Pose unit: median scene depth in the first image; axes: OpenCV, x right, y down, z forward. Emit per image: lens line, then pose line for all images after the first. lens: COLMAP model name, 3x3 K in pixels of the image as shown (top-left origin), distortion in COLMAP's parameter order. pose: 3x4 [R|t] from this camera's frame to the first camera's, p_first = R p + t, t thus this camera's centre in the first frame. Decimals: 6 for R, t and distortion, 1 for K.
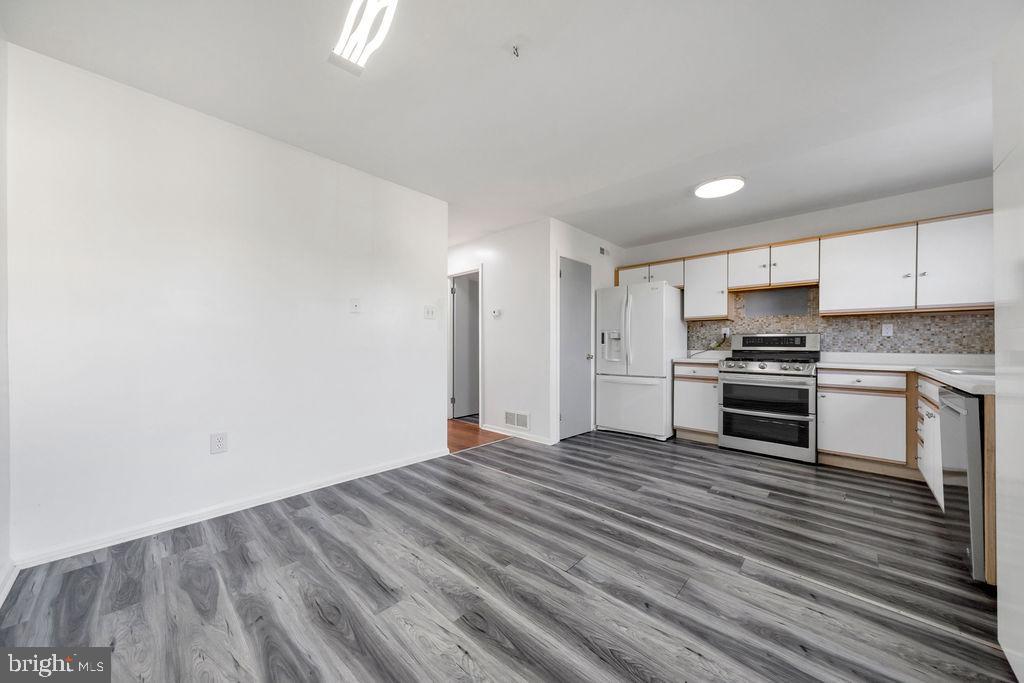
lens RADIAL K [[353.0, 0, 512.7], [0, 353.0, 346.1], [0, 0, 1]] dist [0.001902, 0.000159]
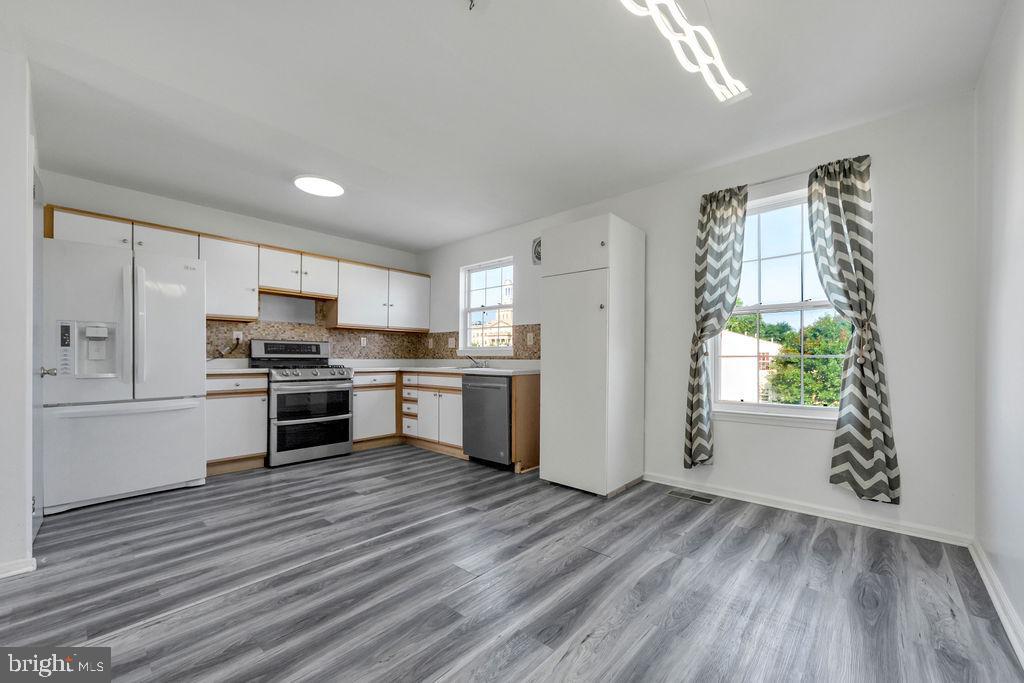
lens RADIAL K [[404.8, 0, 522.1], [0, 404.8, 357.6], [0, 0, 1]] dist [0.000581, -0.000065]
pose [[-0.032221, -0.001876, 0.999479, -0.511039], [-0.000150, 0.999998, 0.001872, 0.011825], [-0.999481, -0.000090, -0.032221, 0.473447]]
